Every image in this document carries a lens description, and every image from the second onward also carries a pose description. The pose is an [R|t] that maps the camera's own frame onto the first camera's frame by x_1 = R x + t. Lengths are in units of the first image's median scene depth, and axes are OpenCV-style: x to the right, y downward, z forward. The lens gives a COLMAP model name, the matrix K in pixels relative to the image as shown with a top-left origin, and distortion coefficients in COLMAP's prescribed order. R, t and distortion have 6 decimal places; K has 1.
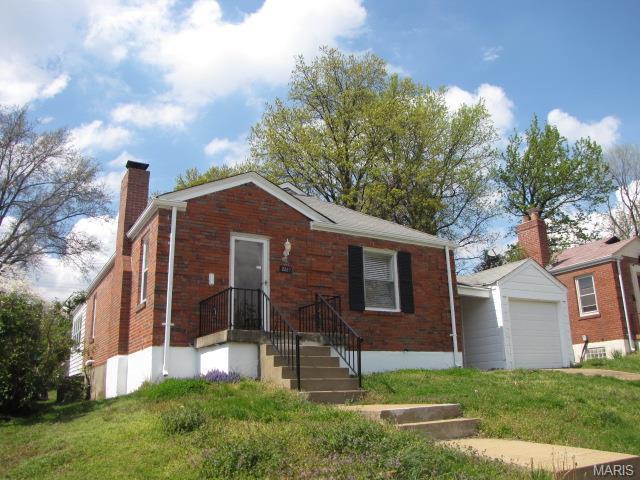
lens RADIAL K [[535.6, 0, 320.0], [0, 535.6, 240.0], [0, 0, 1]] dist [-0.121447, 0.003384]
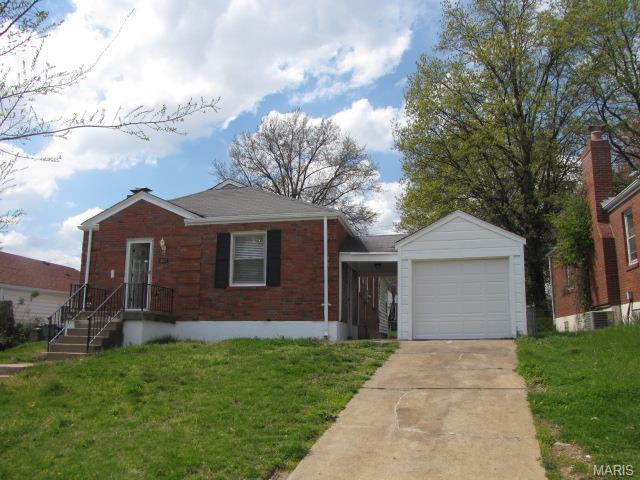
lens RADIAL K [[535.6, 0, 320.0], [0, 535.6, 240.0], [0, 0, 1]] dist [-0.121447, 0.003384]
pose [[0.733444, -0.101176, -0.672178, 1.008292], [0.164458, 0.985895, 0.031051, 0.025343], [0.659556, -0.133319, 0.739738, 0.267069]]
